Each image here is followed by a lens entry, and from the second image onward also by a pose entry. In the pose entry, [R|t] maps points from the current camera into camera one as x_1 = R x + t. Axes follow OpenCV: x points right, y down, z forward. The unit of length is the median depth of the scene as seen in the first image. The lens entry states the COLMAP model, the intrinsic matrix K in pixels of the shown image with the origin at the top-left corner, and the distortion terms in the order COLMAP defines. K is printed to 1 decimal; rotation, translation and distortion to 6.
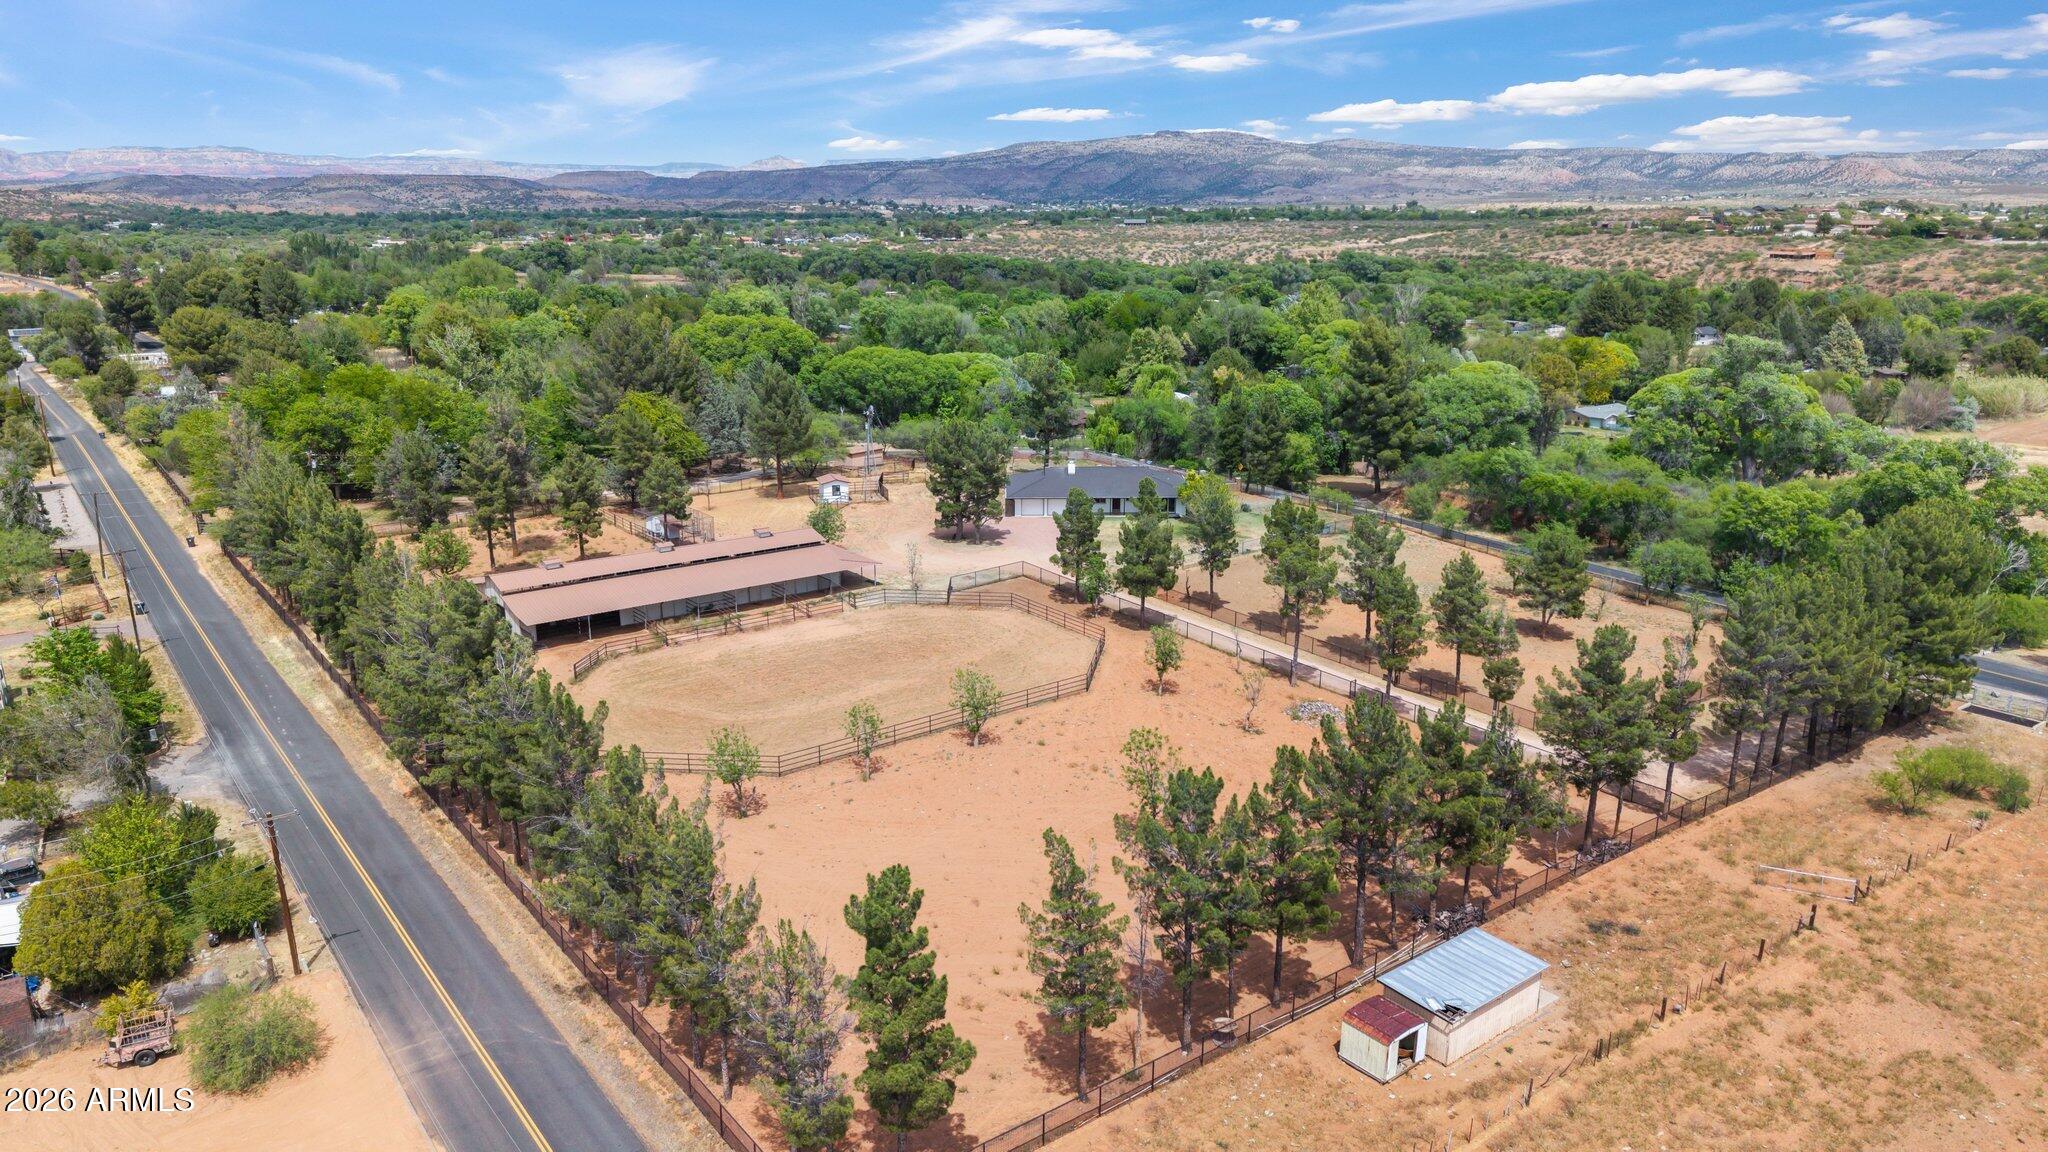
lens RADIAL K [[1343.3, 0, 1024.0], [0, 1343.3, 576.0], [0, 0, 1]] dist [0.026667, -0.039259]
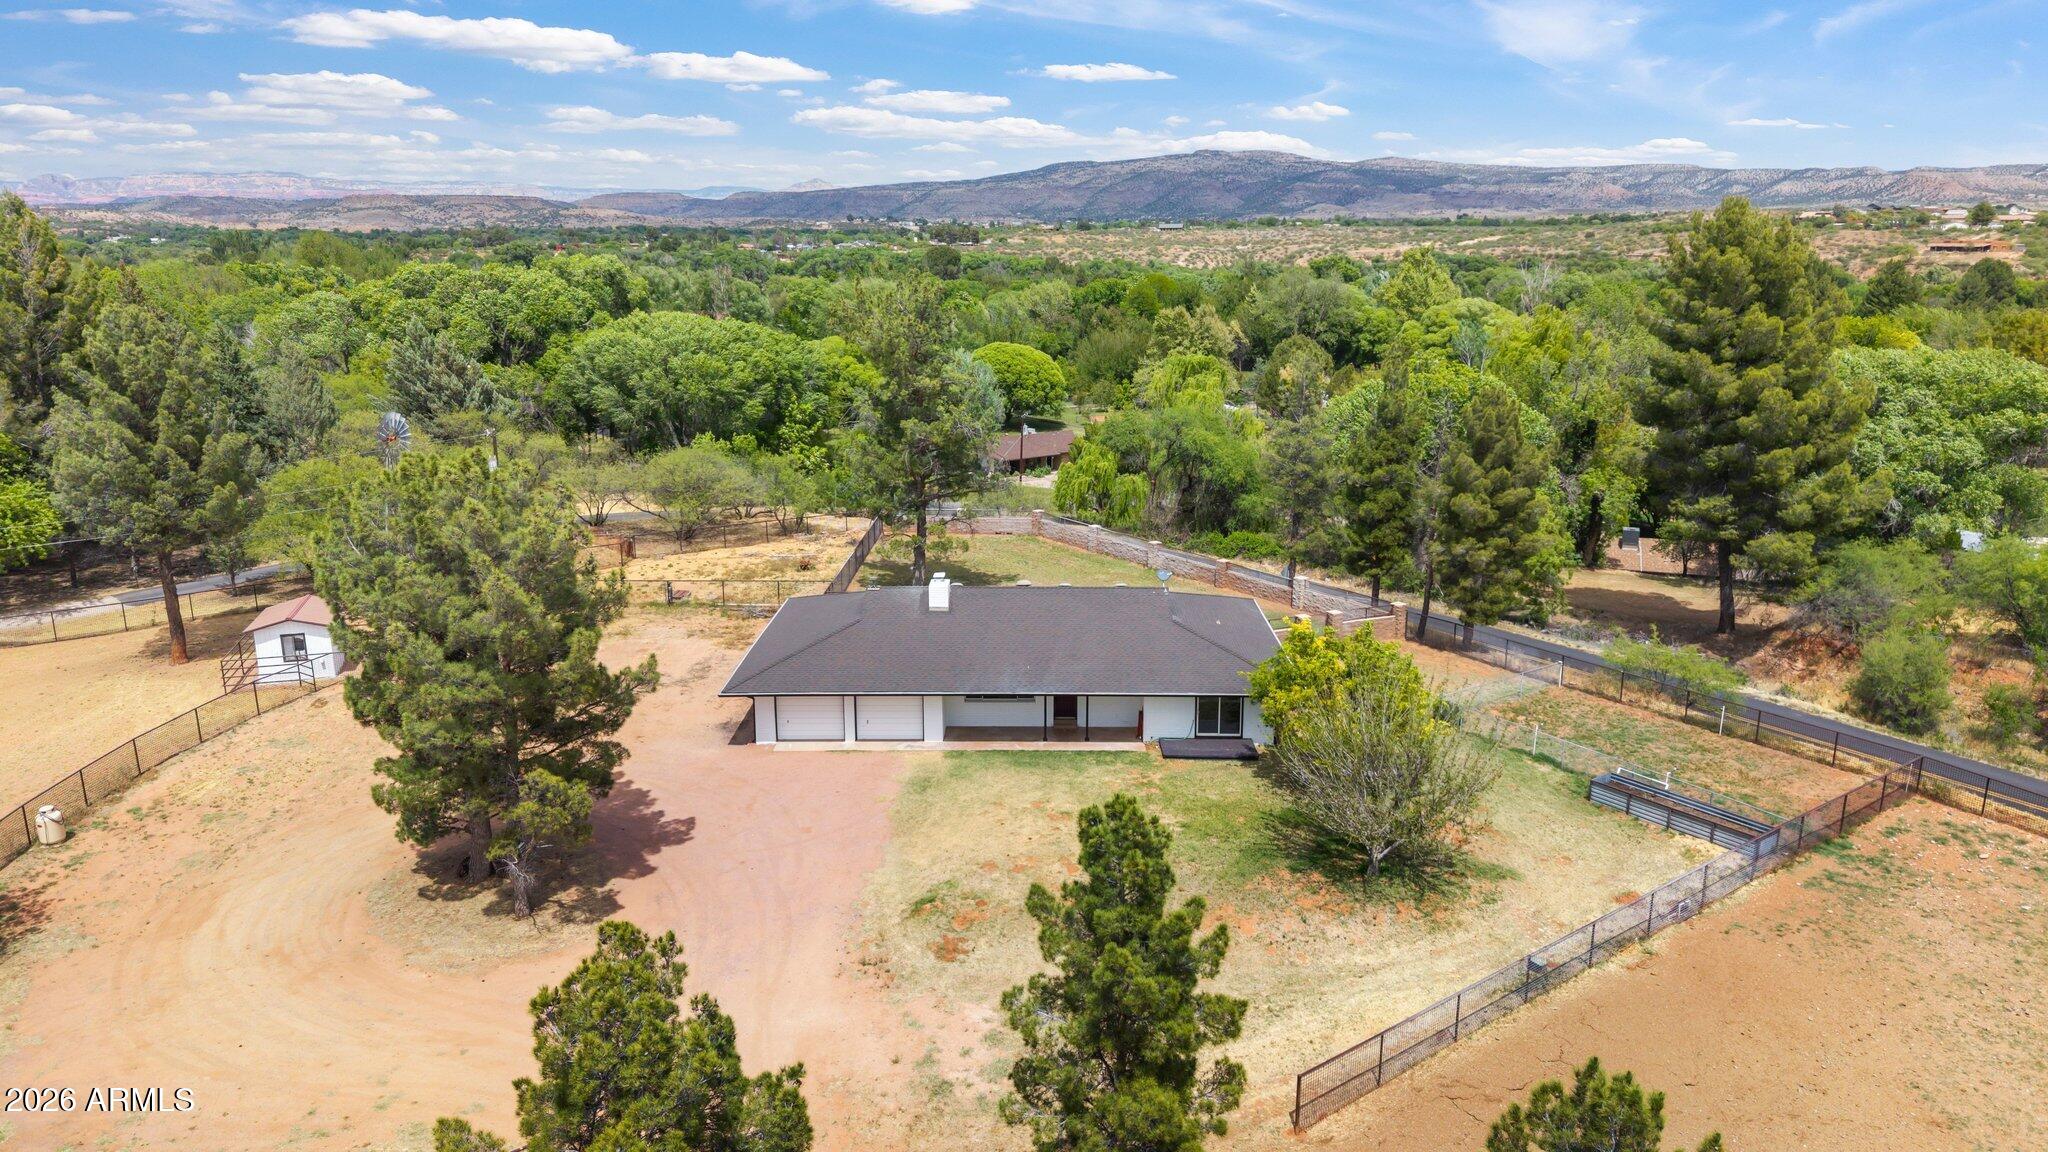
lens RADIAL K [[1343.3, 0, 1024.0], [0, 1343.3, 576.0], [0, 0, 1]] dist [0.026667, -0.039259]
pose [[0.999613, 0.004261, -0.027483, 0.062299], [-0.004703, 0.999860, -0.016054, -0.074447], [0.027411, 0.016177, 0.999493, 0.610712]]
